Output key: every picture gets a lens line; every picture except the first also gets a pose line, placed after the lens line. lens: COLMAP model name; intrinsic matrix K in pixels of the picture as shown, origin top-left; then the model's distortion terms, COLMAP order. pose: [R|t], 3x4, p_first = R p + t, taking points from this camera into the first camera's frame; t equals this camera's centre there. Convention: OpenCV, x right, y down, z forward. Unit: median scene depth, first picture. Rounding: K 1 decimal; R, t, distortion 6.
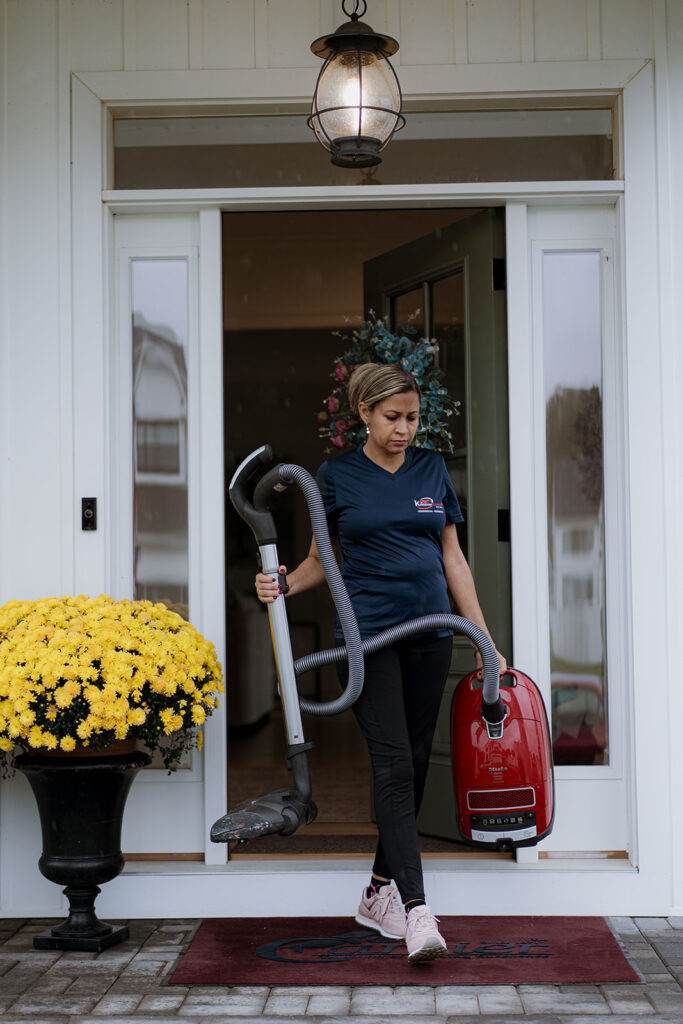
lens RADIAL K [[1608.2, 0, 341.7], [0, 1608.2, 551.5], [0, 0, 1]] dist [0.011500, -0.015032]
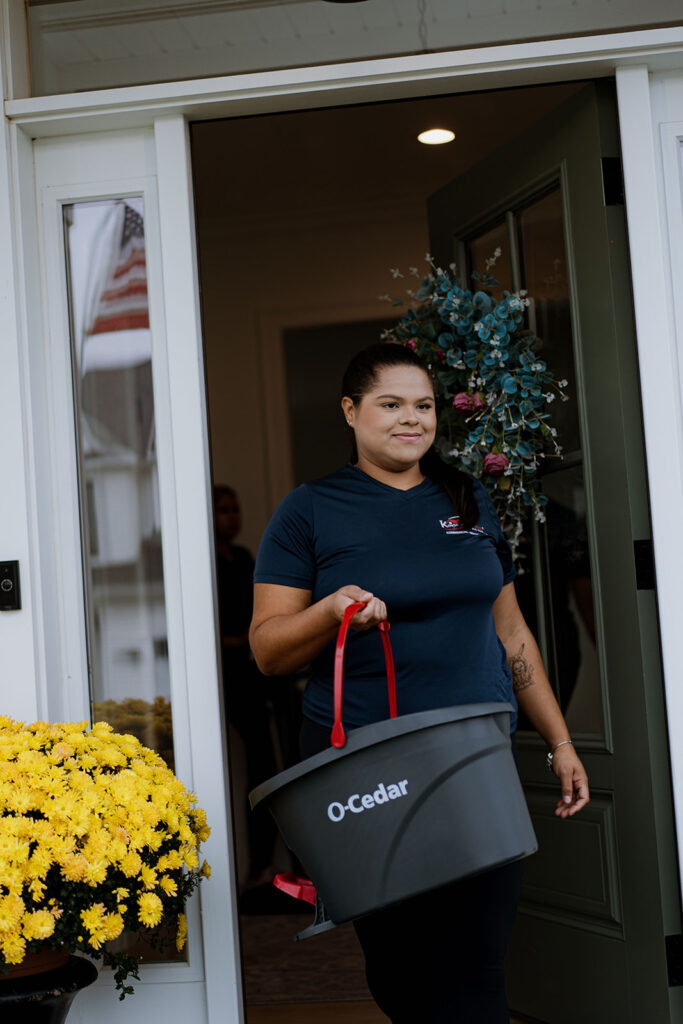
lens RADIAL K [[1671.8, 0, 340.8], [0, 1671.8, 546.7], [0, 0, 1]] dist [-0.002241, -0.020742]
pose [[0.993433, -0.059948, -0.097456, 0.051148], [0.057802, 0.998022, -0.024700, -0.015710], [0.098744, 0.018905, 0.994933, 0.360050]]
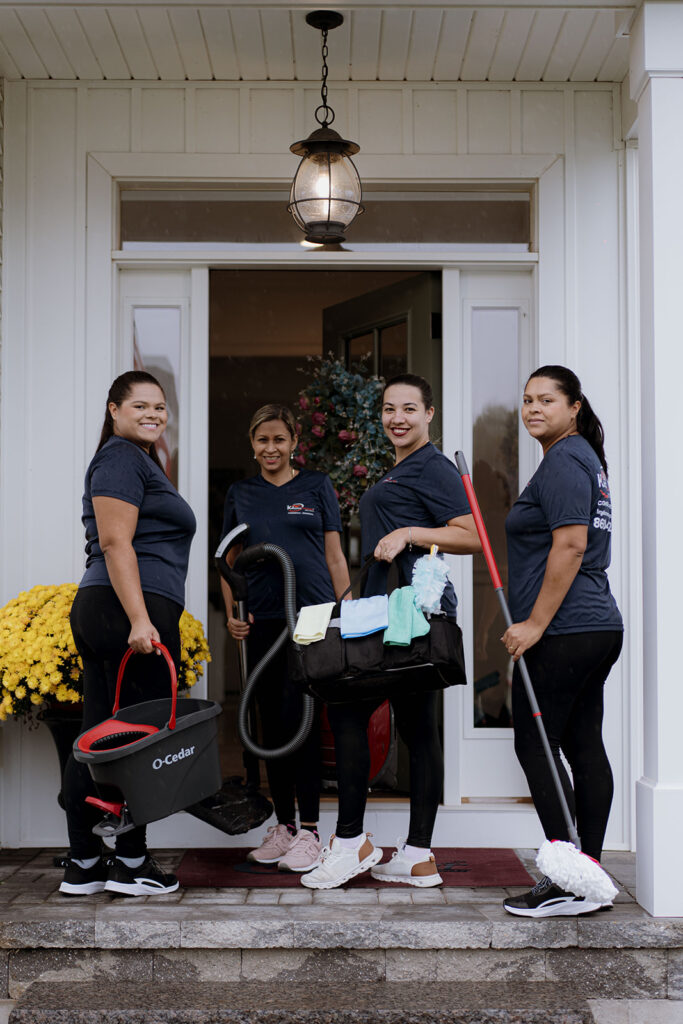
lens RADIAL K [[1580.7, 0, 341.1], [0, 1580.7, 568.3], [0, 0, 1]] dist [0.012837, -0.032767]
pose [[0.999117, 0.014771, 0.039331, -0.021388], [-0.014903, 0.999884, 0.003062, 0.010353], [-0.039281, -0.003646, 0.999222, -0.222276]]
